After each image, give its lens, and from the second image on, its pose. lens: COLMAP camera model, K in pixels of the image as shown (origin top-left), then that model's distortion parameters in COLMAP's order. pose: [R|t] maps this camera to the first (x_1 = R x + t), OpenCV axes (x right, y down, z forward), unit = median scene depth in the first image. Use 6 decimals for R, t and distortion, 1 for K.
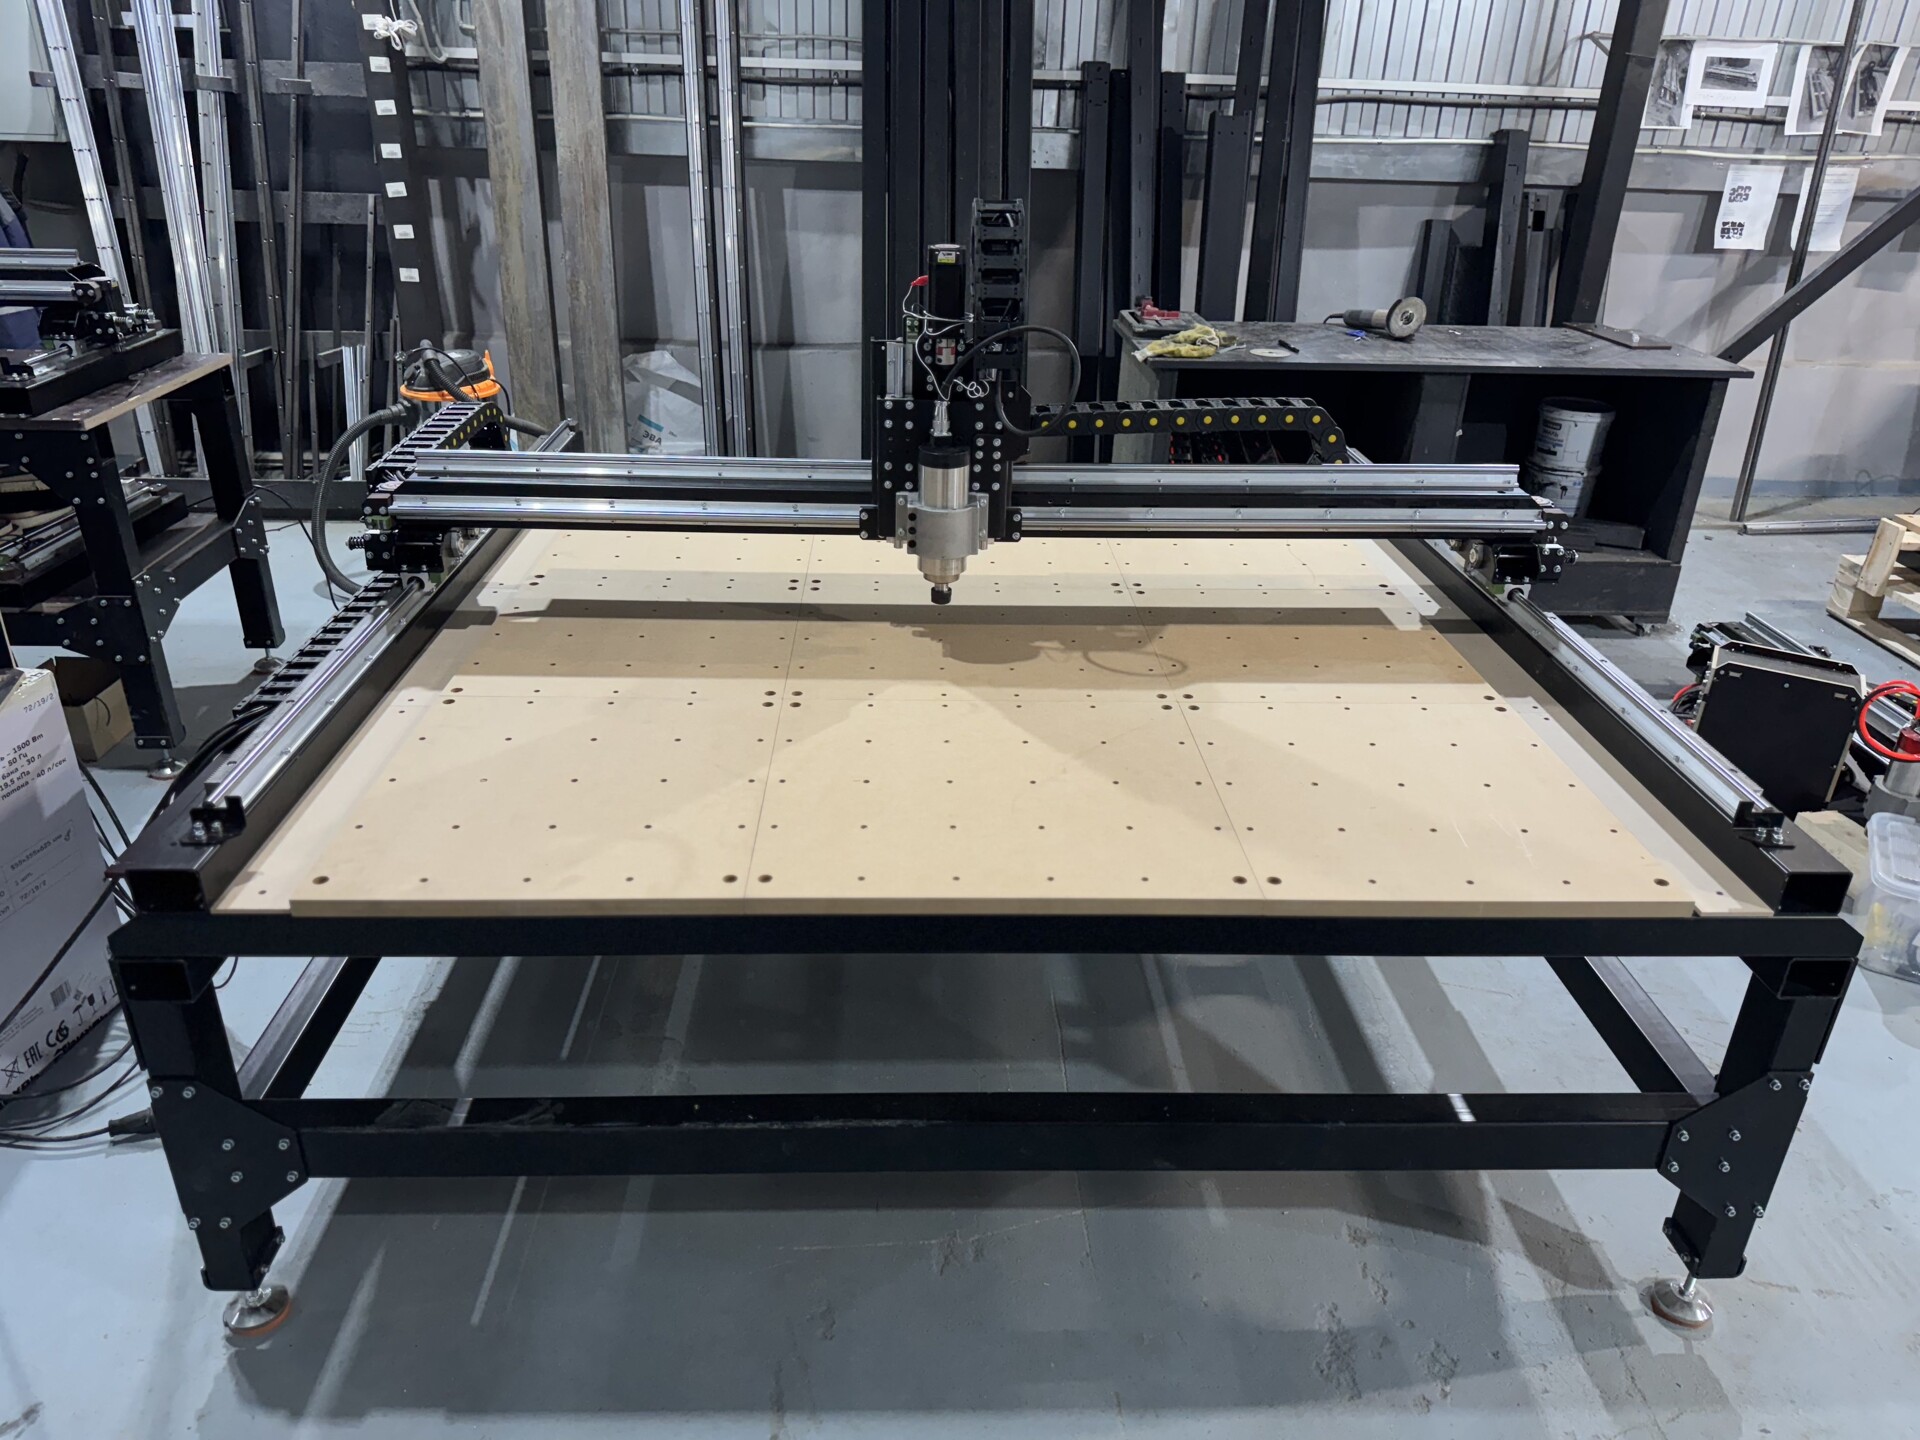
lens RADIAL K [[1358.2, 0, 960.0], [0, 1358.2, 720.0], [0, 0, 1]] dist [0.004165, -0.007294]
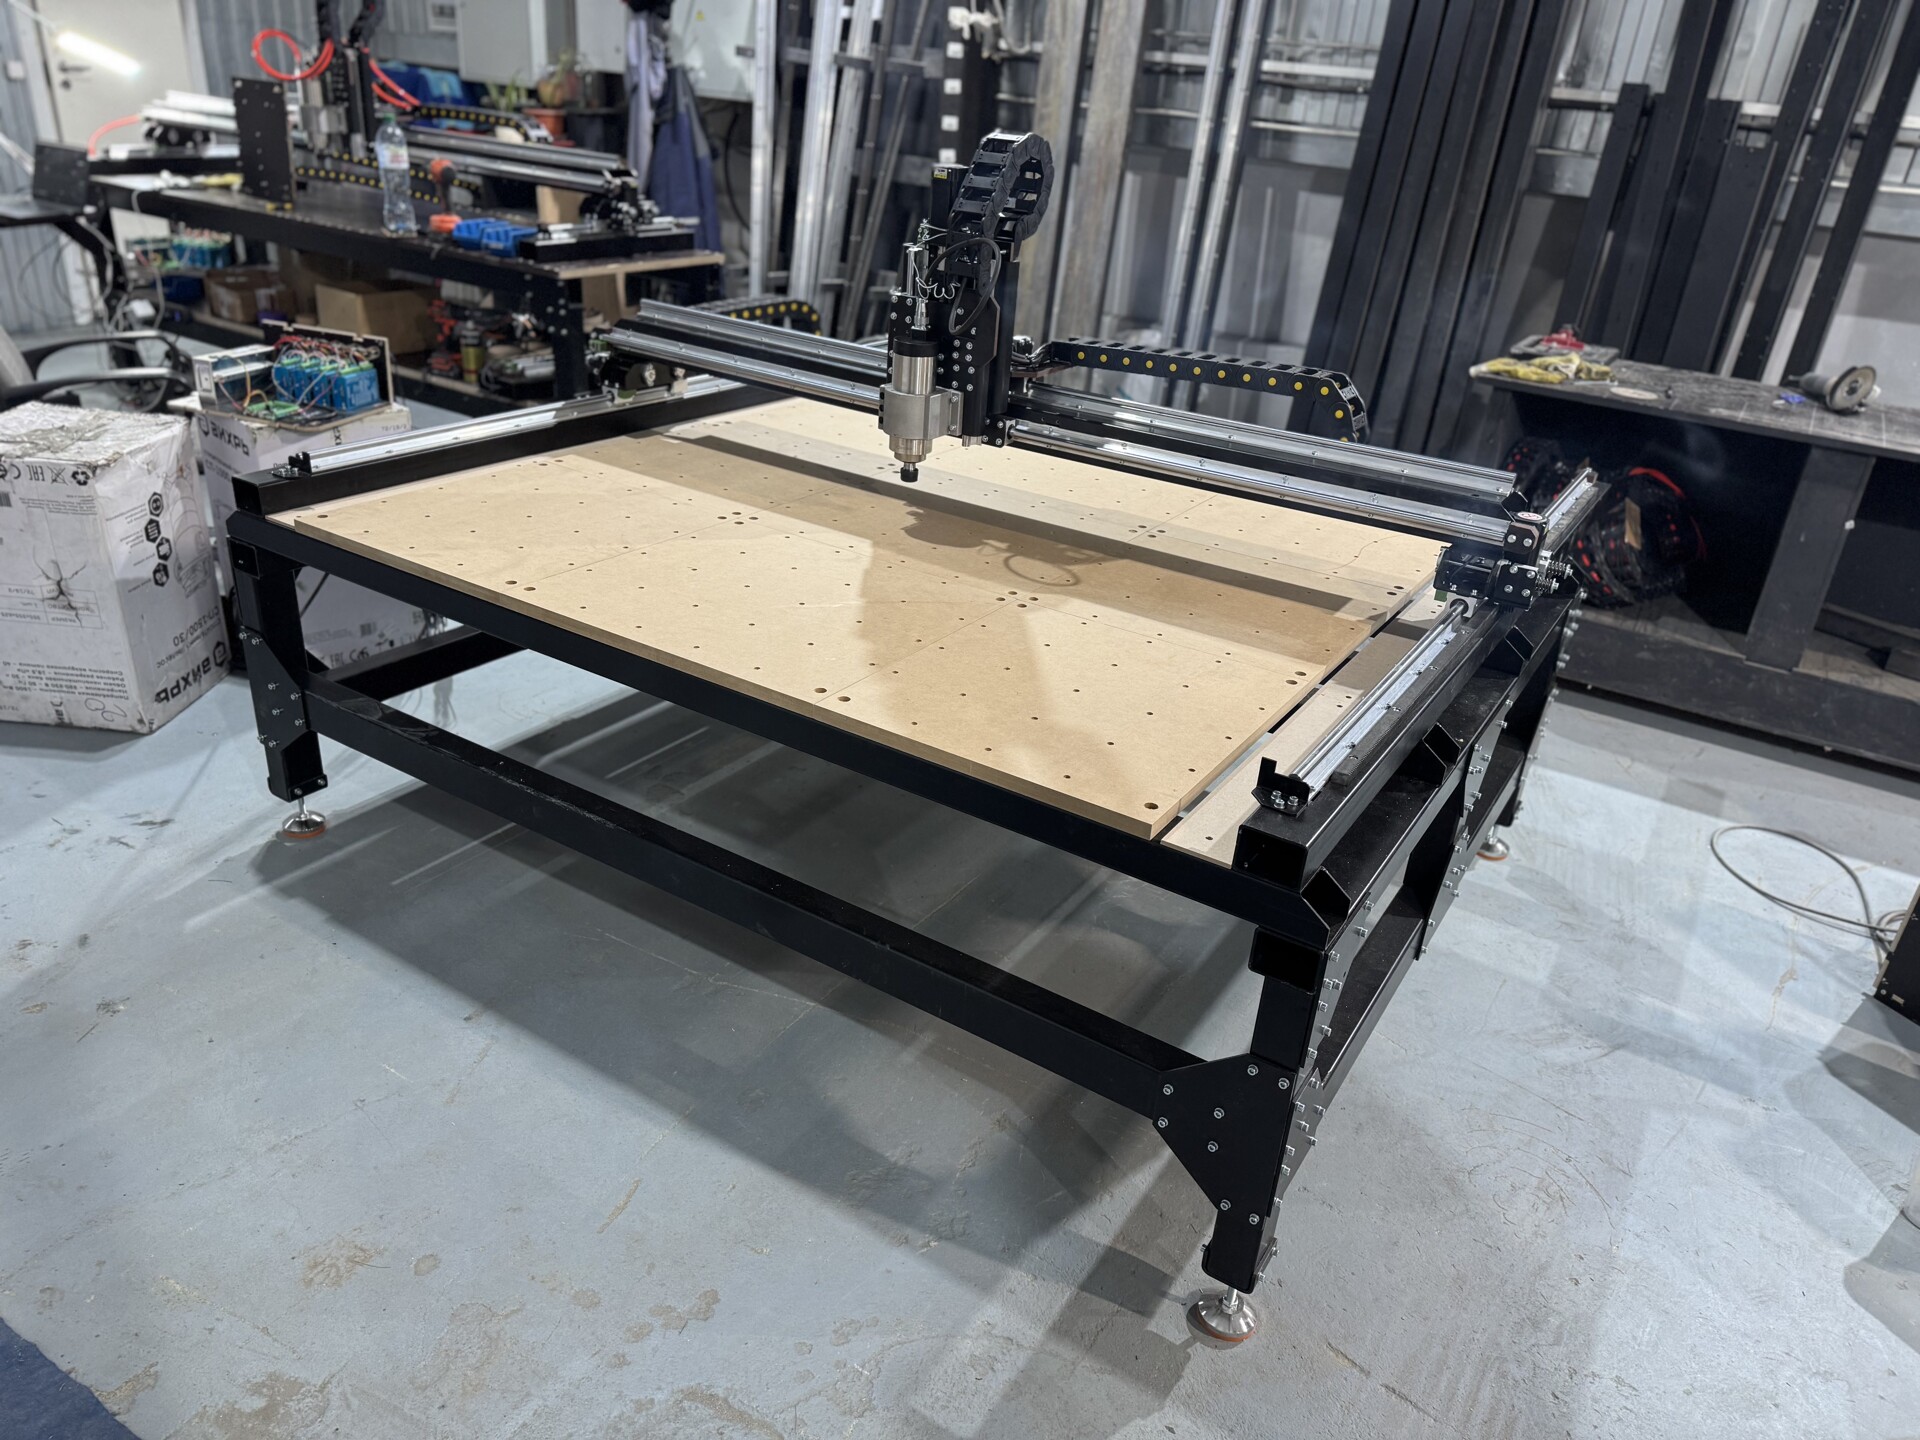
lens RADIAL K [[1351.1, 0, 960.0], [0, 1351.1, 720.0], [0, 0, 1]] dist [0.035453, -0.049131]
pose [[0.826643, 0.278839, -0.488785, 0.552194], [-0.292739, 0.954902, 0.049661, 0.032408], [0.480589, 0.102035, 0.870990, 0.036698]]
